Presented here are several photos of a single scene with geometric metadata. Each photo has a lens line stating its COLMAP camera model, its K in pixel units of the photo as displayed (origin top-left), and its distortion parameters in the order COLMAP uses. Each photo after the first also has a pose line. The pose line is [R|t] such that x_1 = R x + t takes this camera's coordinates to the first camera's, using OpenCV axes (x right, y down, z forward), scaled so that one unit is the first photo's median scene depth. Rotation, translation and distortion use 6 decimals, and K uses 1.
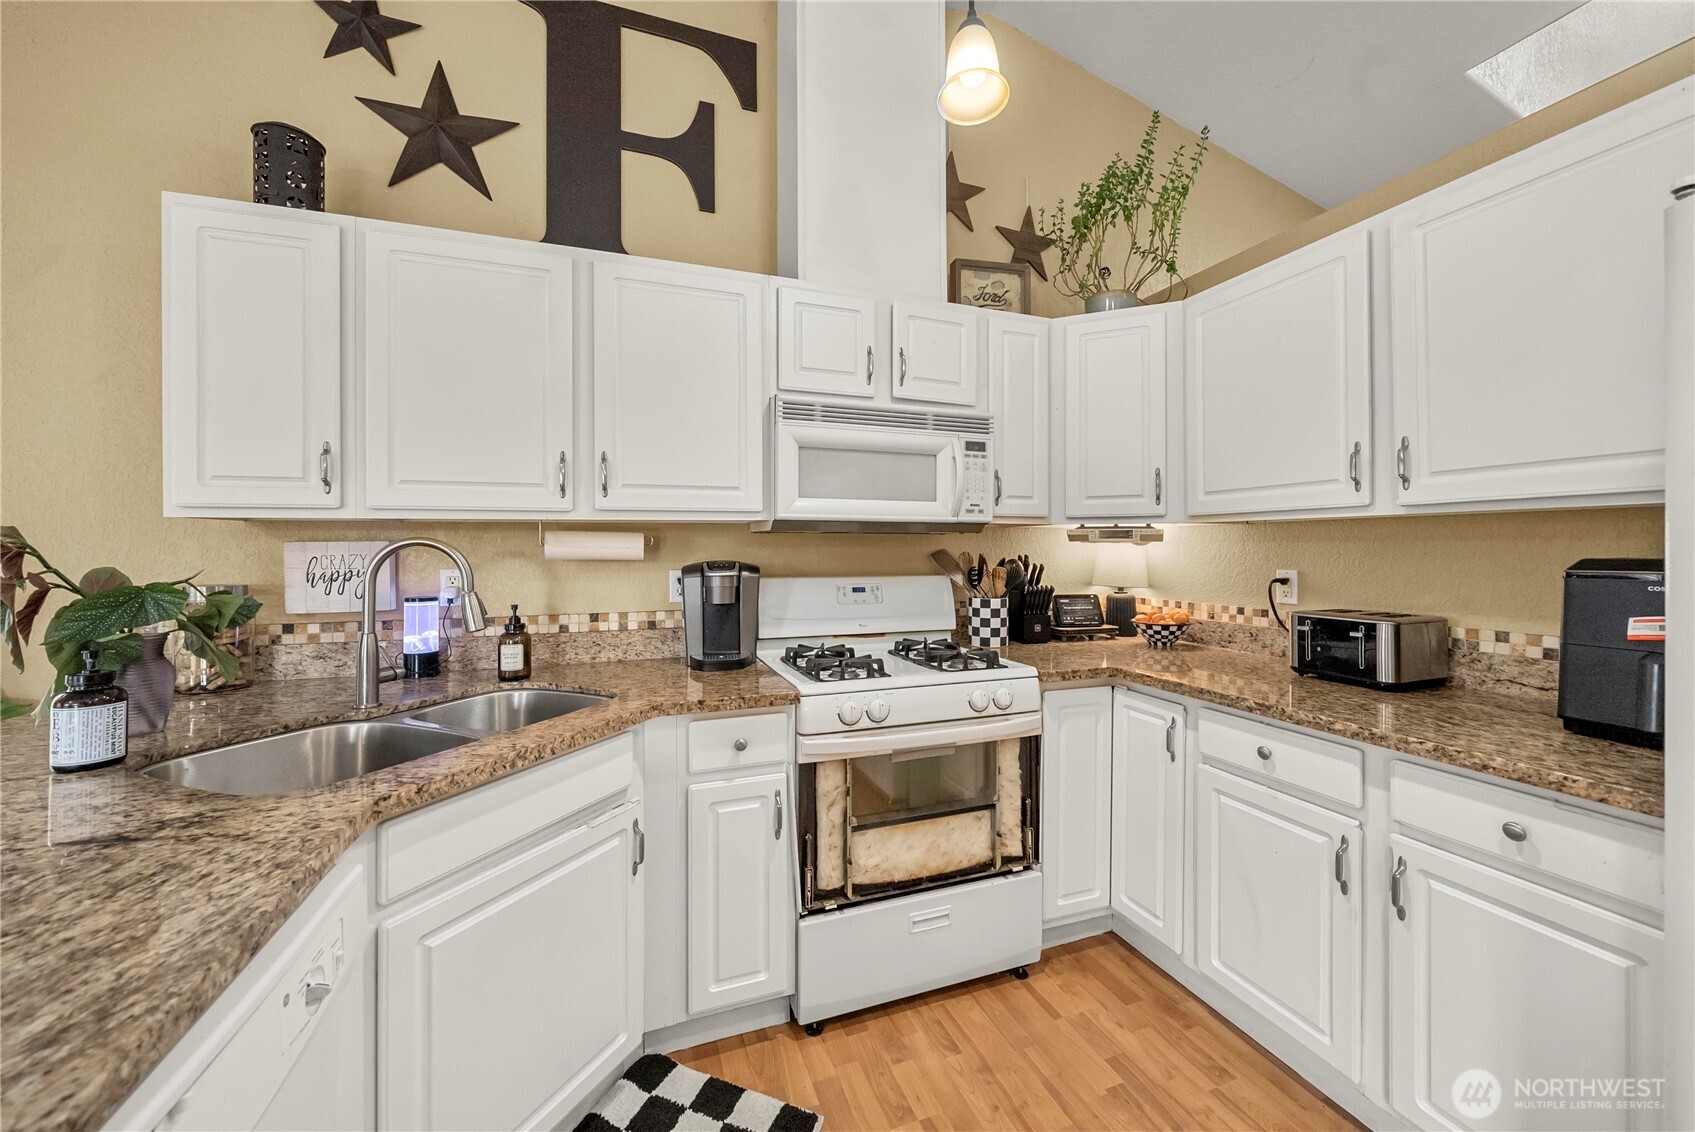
lens RADIAL K [[627.4, 0, 847.4], [0, 627.4, 546.8], [0, 0, 1]] dist [-0.000827, 0.000000]
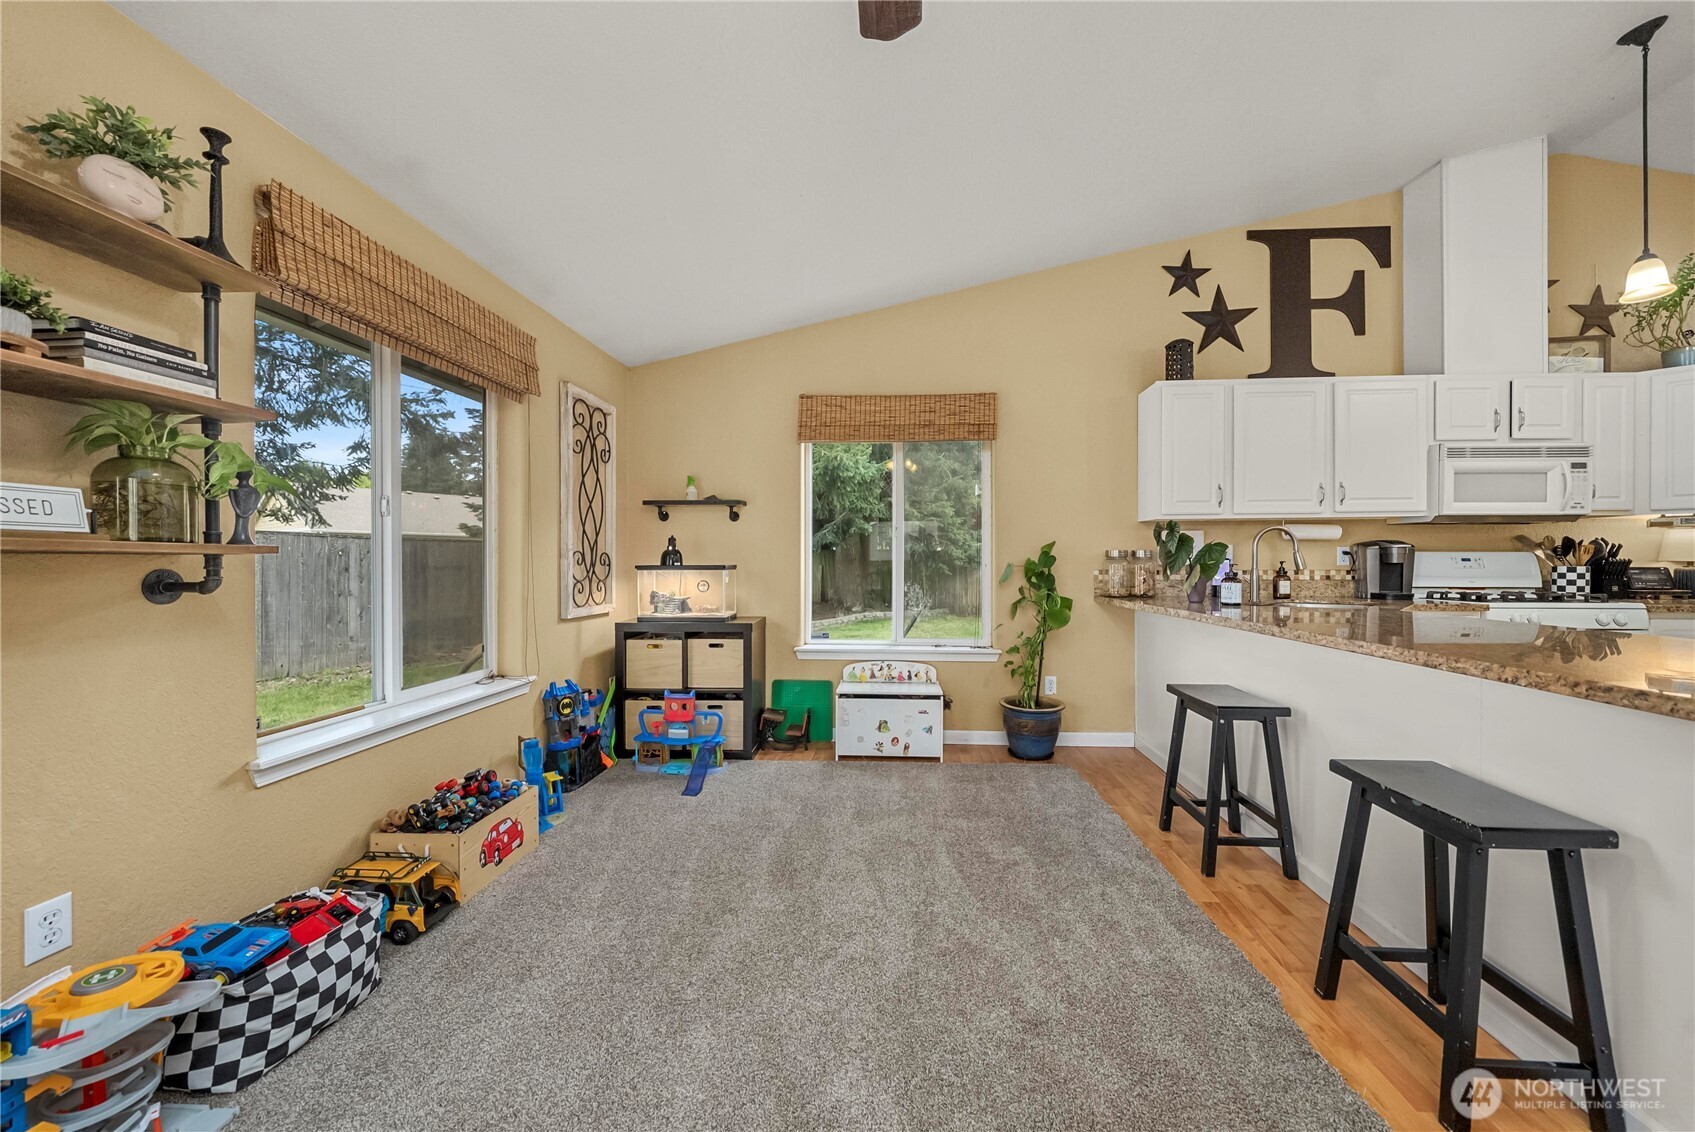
lens RADIAL K [[644.8, 0, 847.5], [0, 644.8, 566.0], [0, 0, 1]] dist [-0.000433, -0.000028]
pose [[0.921657, 0.003772, -0.387987, -0.862614], [-0.000349, 0.999960, 0.008892, 0.077112], [0.388005, -0.008060, 0.921622, -1.203793]]
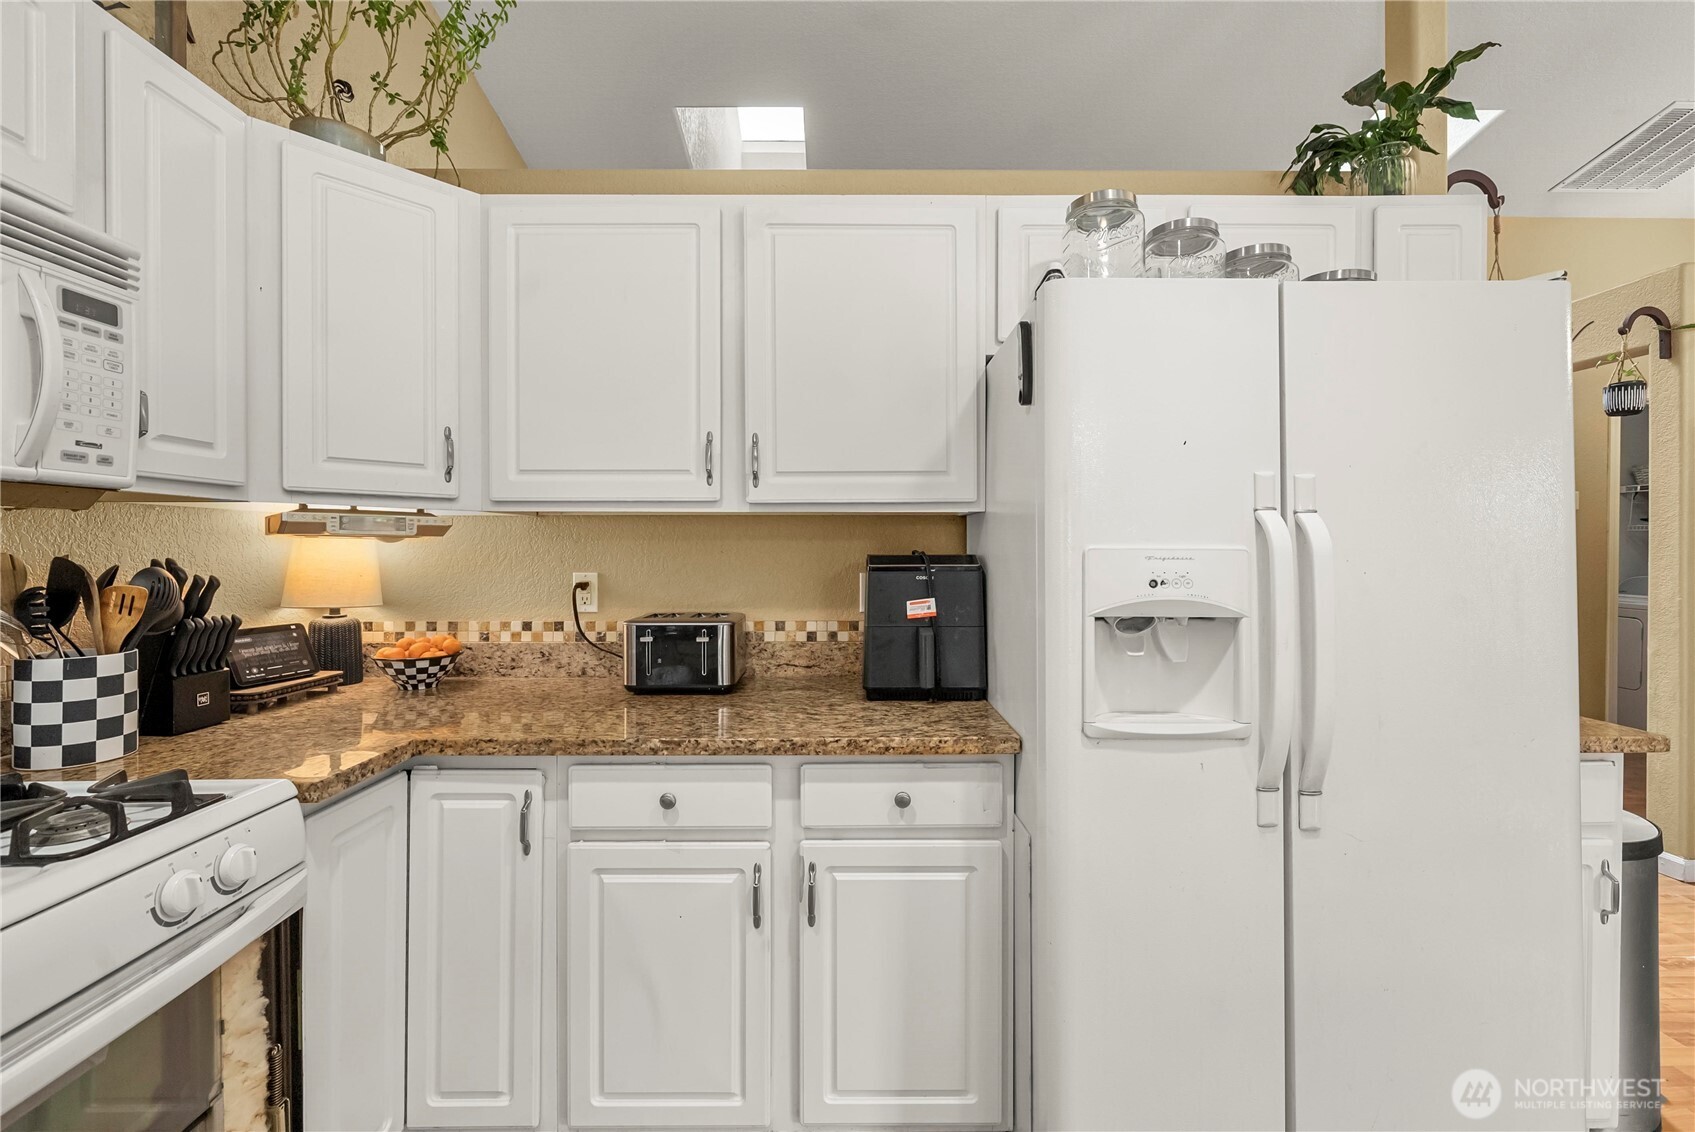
lens RADIAL K [[708.0, 0, 848.4], [0, 708.0, 553.3], [0, 0, 1]] dist [-0.001431, -0.000033]
pose [[0.332777, -0.005557, 0.942989, -0.081979], [-0.003633, 0.999968, 0.007175, 0.002970], [-0.942999, -0.005813, 0.332746, 0.352280]]
